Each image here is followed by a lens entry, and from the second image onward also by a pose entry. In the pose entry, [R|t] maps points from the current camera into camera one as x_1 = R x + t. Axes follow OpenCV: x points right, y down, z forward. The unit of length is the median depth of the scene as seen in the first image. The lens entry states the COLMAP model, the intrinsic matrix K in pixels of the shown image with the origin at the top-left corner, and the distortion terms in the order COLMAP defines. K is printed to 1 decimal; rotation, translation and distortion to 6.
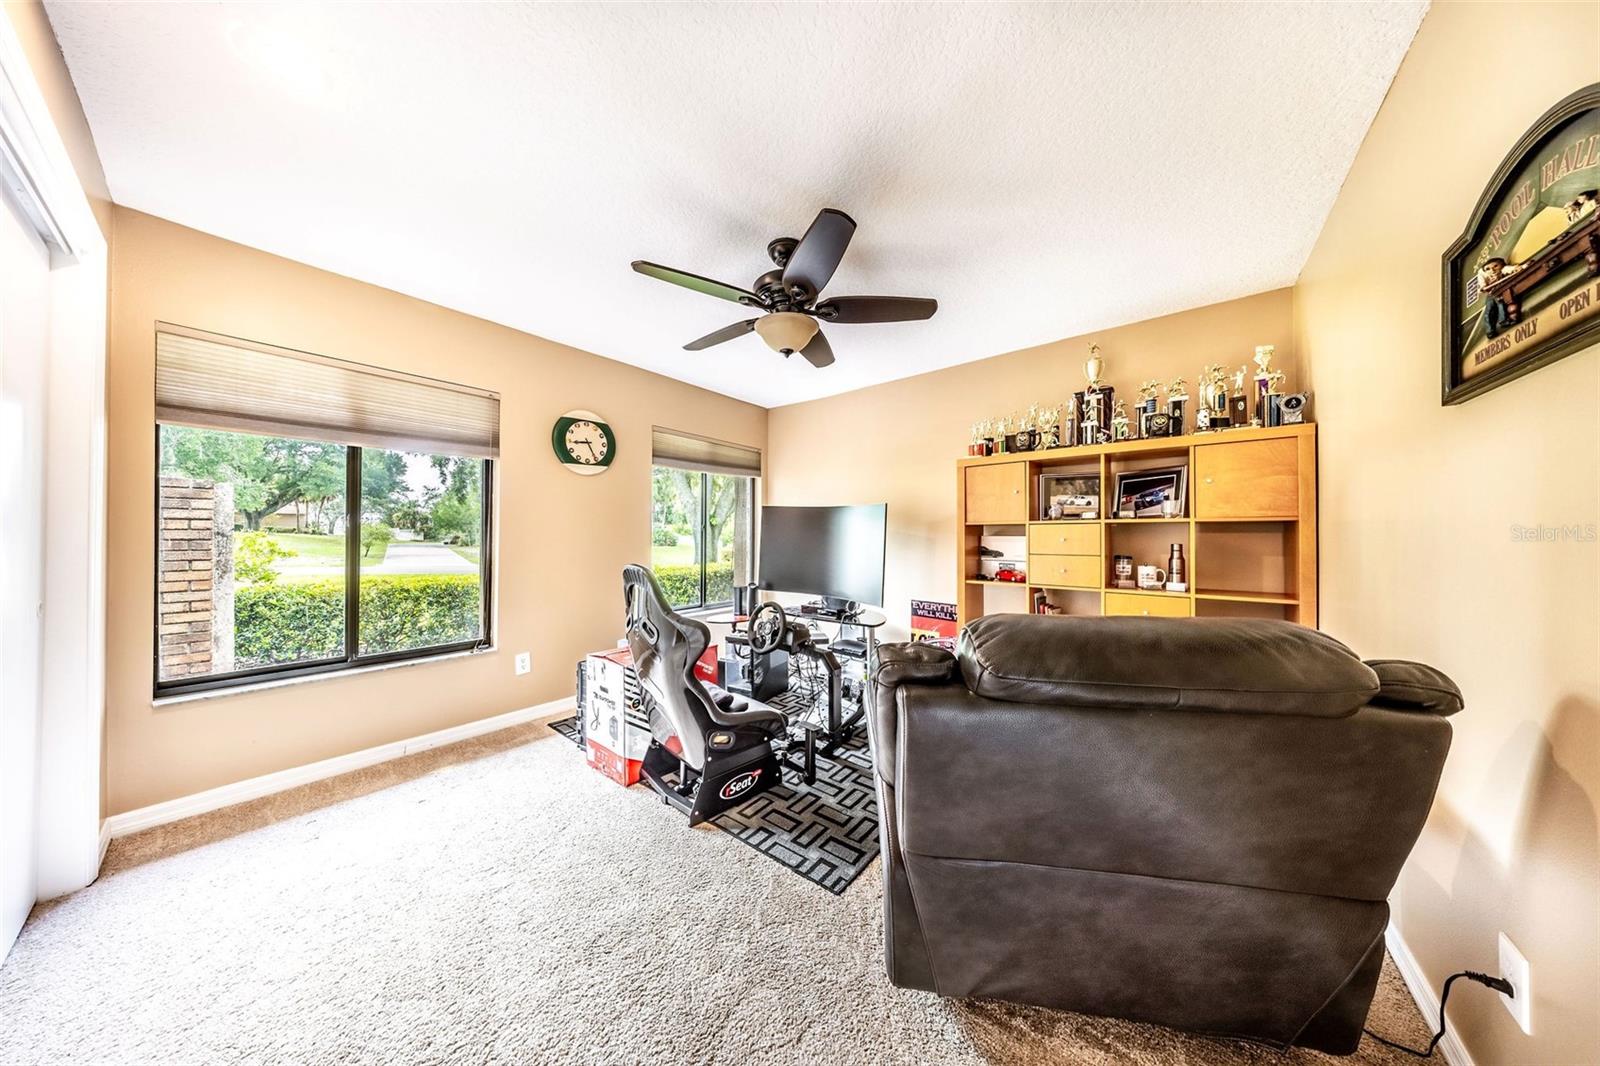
lens RADIAL K [[456.9, 0, 795.2], [0, 456.9, 535.6], [0, 0, 1]] dist [-0.009441, -0.000054]
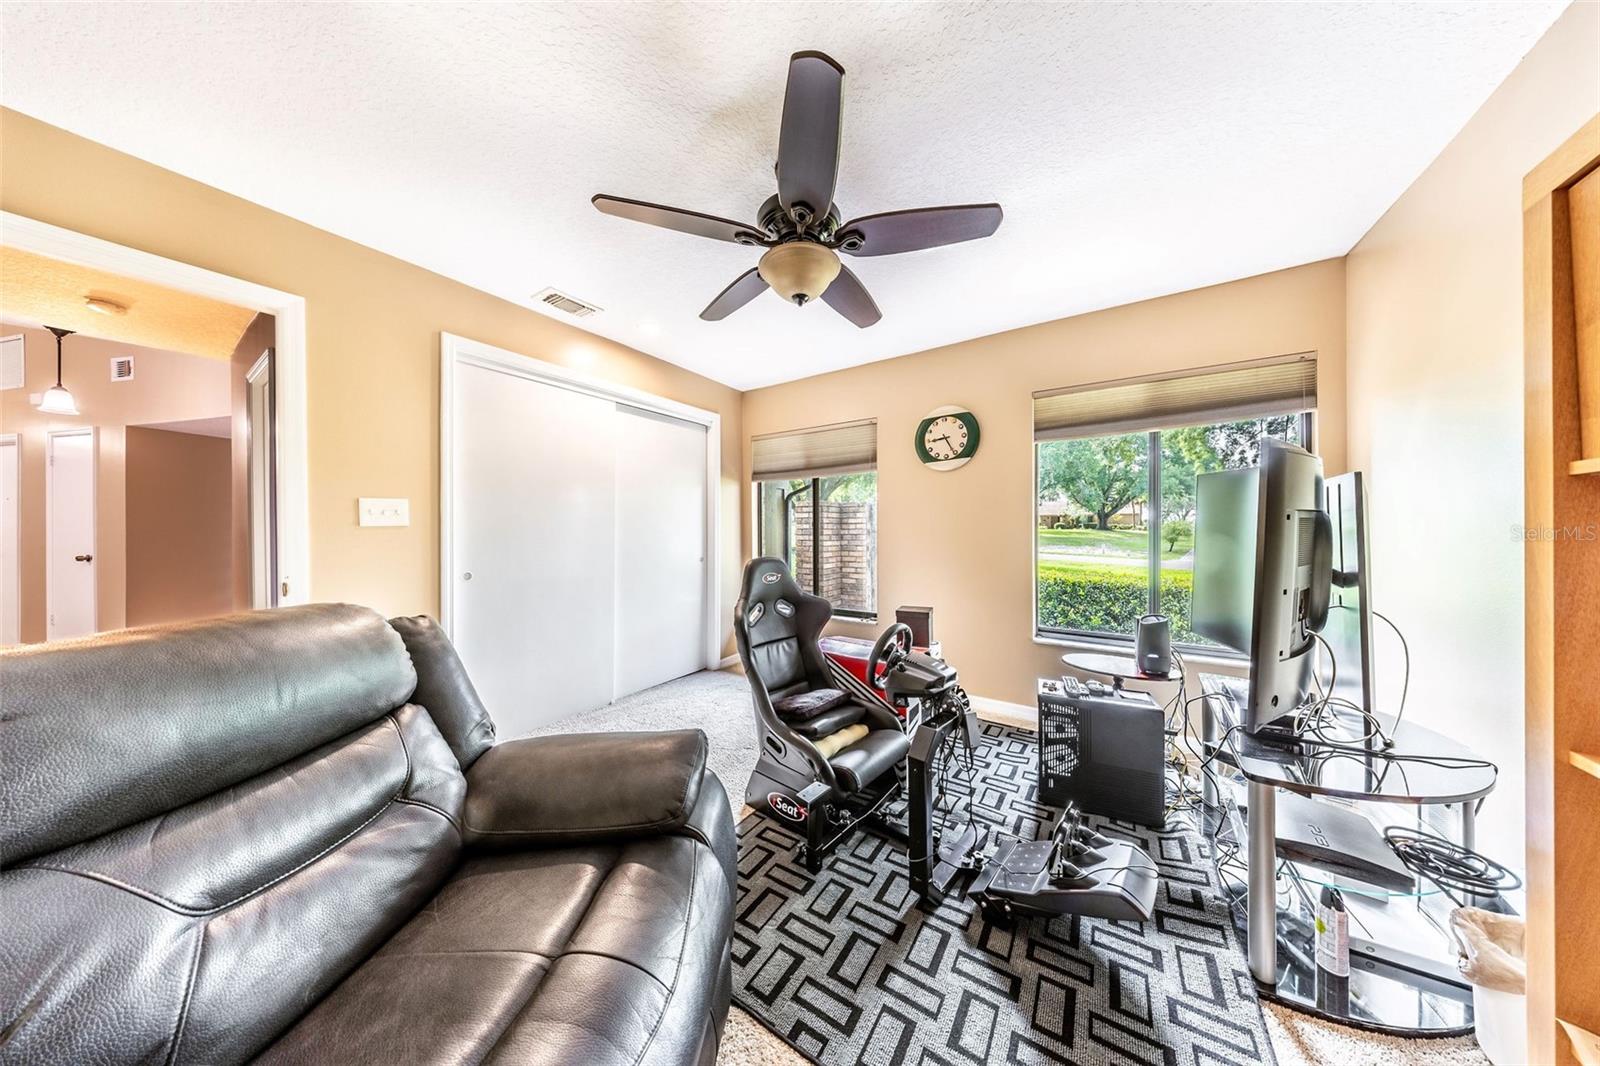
lens RADIAL K [[456.9, 0, 803.9], [0, 456.9, 532.7], [0, 0, 1]] dist [-0.009441, -0.000054]
pose [[0.096230, -0.002828, -0.995355, 0.506972], [0.005493, 0.999982, -0.002310, 0.001871], [0.995344, -0.005245, 0.096244, 0.611788]]
